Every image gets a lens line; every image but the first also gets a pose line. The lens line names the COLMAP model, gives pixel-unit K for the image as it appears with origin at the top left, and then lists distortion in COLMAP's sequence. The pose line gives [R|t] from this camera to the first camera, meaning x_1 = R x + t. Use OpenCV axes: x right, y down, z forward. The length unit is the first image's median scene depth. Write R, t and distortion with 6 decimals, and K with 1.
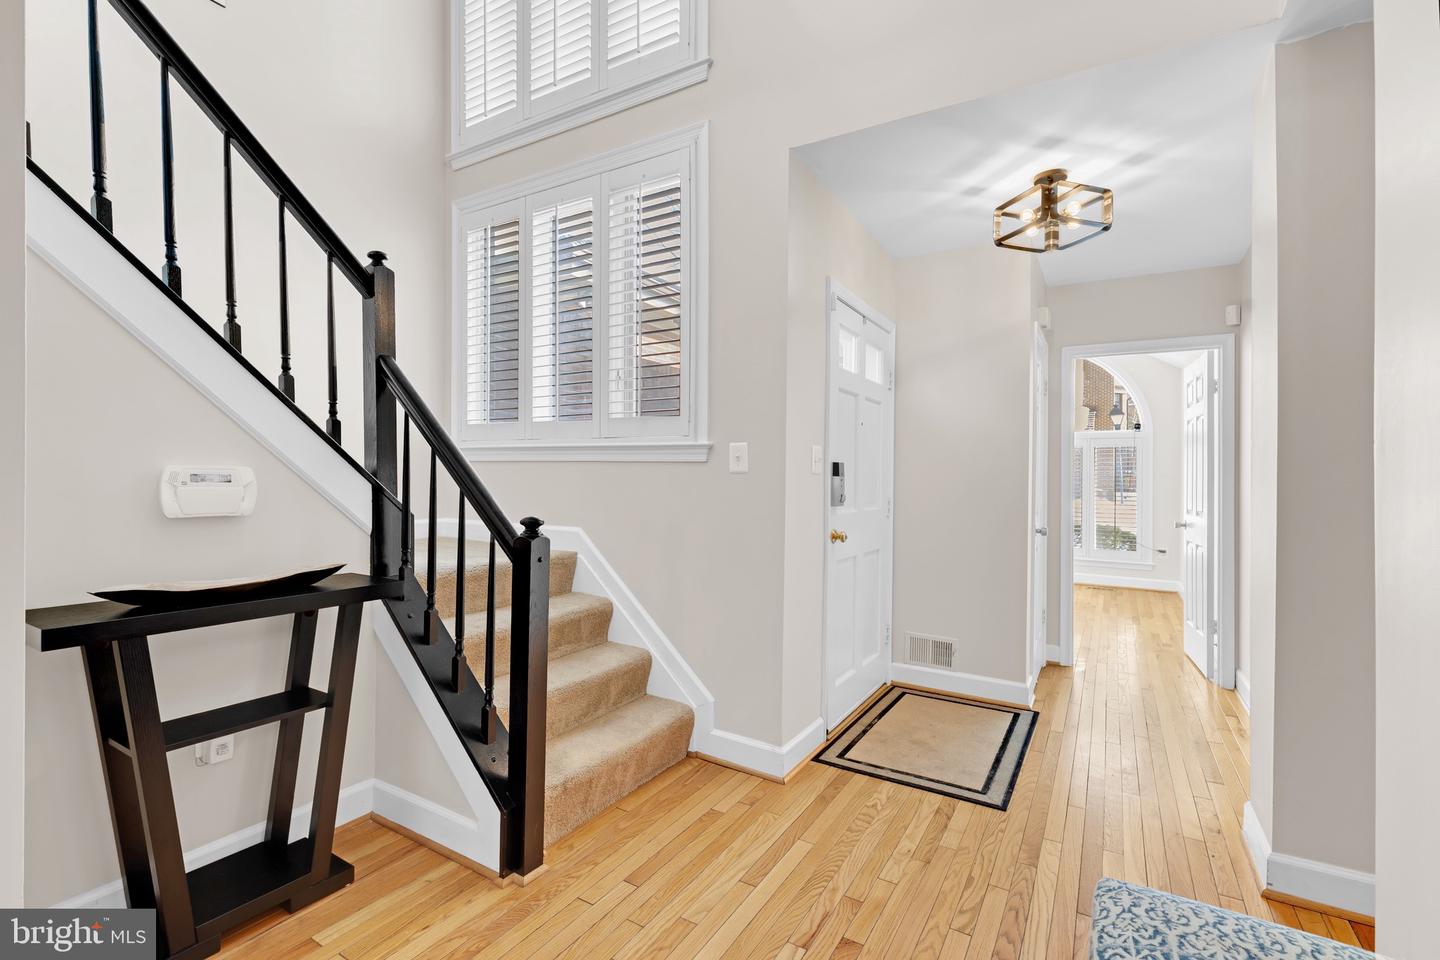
lens RADIAL K [[650.1, 0, 720.0], [0, 650.1, 480.0], [0, 0, 1]] dist [0.003850, 0.000080]
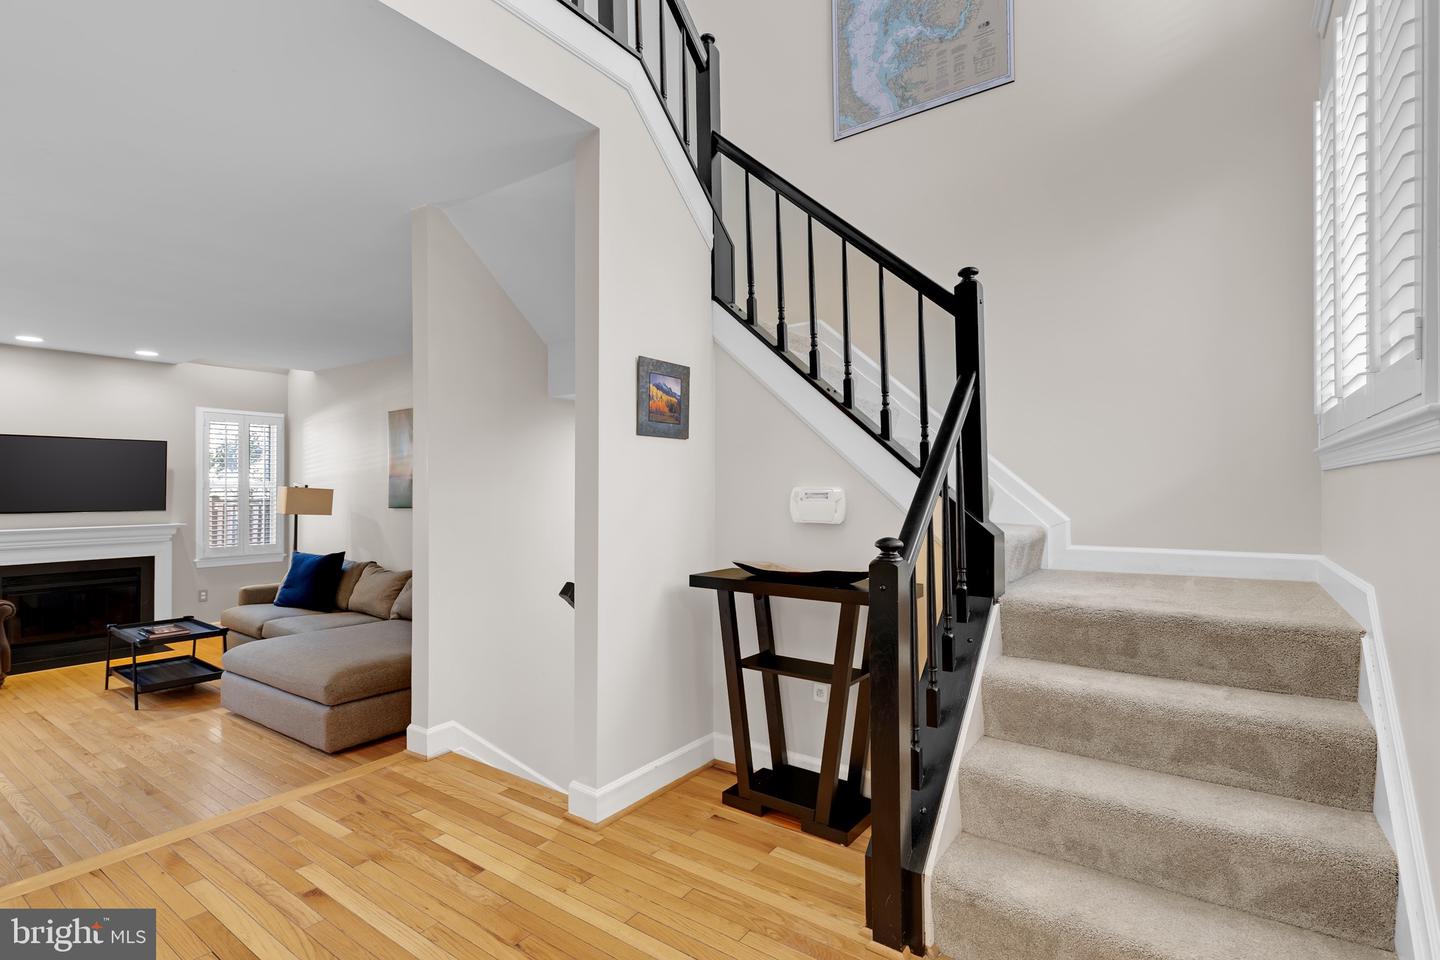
lens RADIAL K [[678.3, 0, 720.0], [0, 678.3, 480.0], [0, 0, 1]] dist [-0.001097, -0.000506]
pose [[-0.078587, -0.027183, -0.996537, 0.697876], [0.001016, 0.999625, -0.027347, 0.003521], [0.996907, -0.003162, -0.078530, 0.919181]]
